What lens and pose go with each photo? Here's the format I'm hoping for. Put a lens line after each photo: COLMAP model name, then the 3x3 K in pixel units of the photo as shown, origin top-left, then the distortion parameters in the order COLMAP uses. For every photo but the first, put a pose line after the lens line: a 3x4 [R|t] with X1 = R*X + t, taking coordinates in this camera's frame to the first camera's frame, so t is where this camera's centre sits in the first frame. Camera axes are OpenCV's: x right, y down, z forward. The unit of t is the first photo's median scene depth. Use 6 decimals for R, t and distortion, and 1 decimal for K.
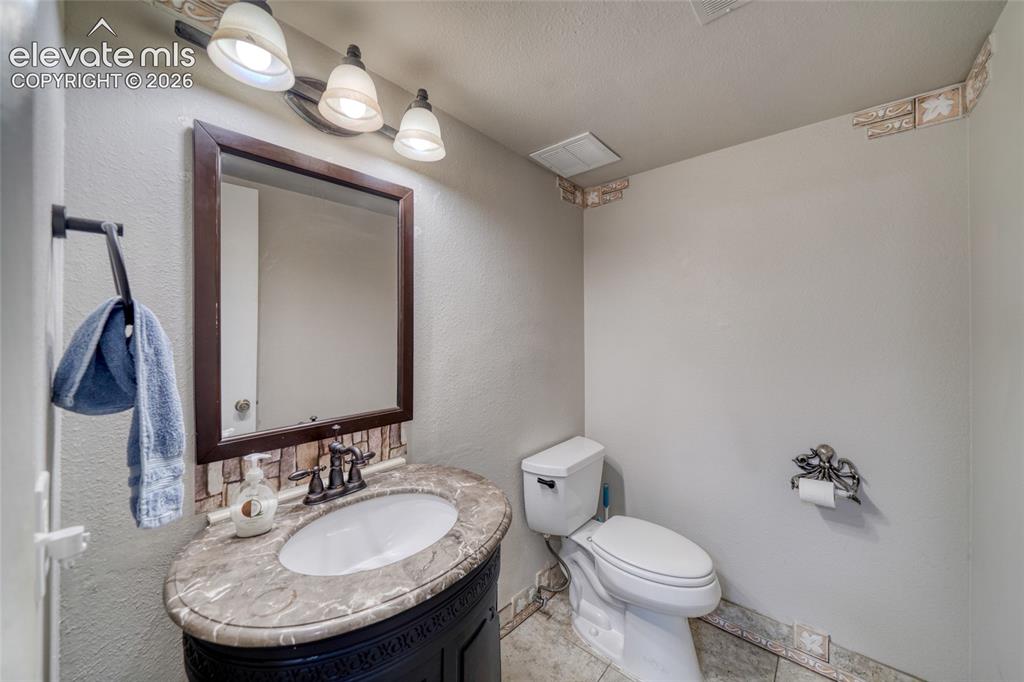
lens RADIAL K [[375.1, 0, 510.1], [0, 375.1, 346.6], [0, 0, 1]] dist [-0.000318, -0.000027]
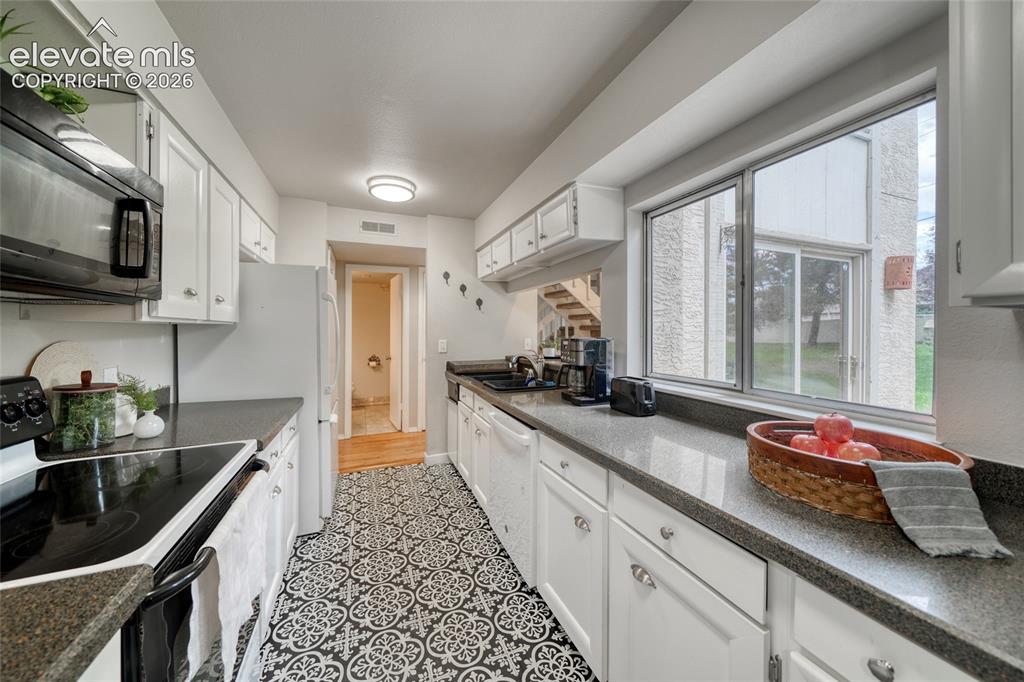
lens RADIAL K [[356.0, 0, 507.3], [0, 356.0, 329.9], [0, 0, 1]] dist [-0.001318, -0.000086]
pose [[0.458964, 0.004617, 0.888443, -2.213578], [-0.005026, 0.999984, -0.002600, -0.019779], [-0.888441, -0.003272, 0.458980, -2.370215]]
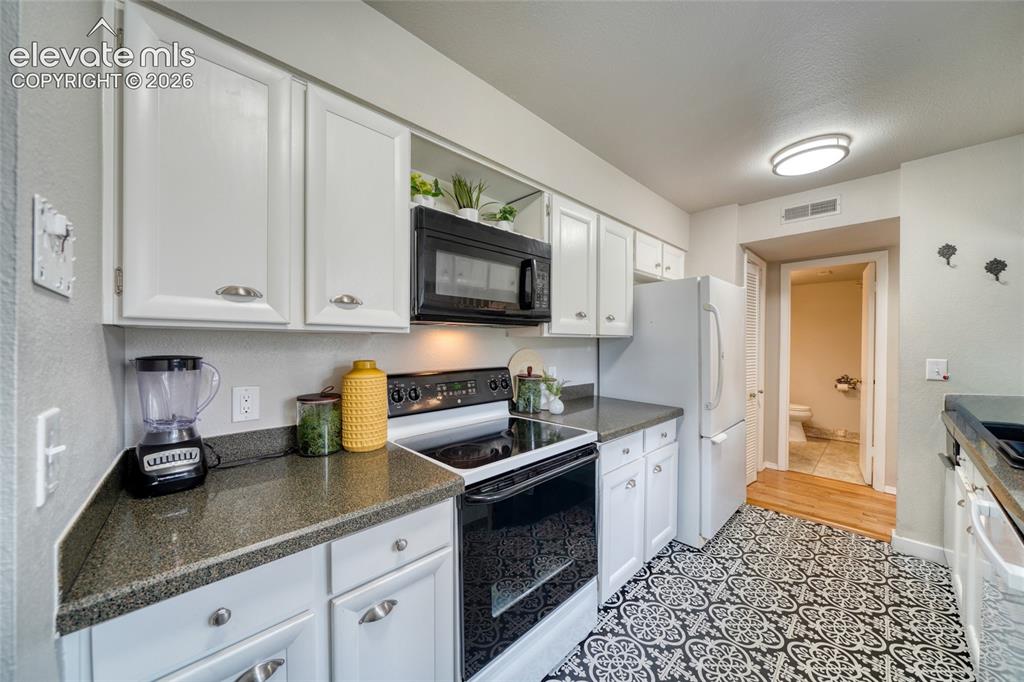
lens RADIAL K [[359.3, 0, 510.9], [0, 359.3, 343.7], [0, 0, 1]] dist [0.000770, 0.000076]
pose [[0.994637, 0.005174, -0.103297, -1.830411], [-0.004285, 0.999952, 0.008833, -0.023372], [0.103338, -0.008343, 0.994611, -2.536392]]
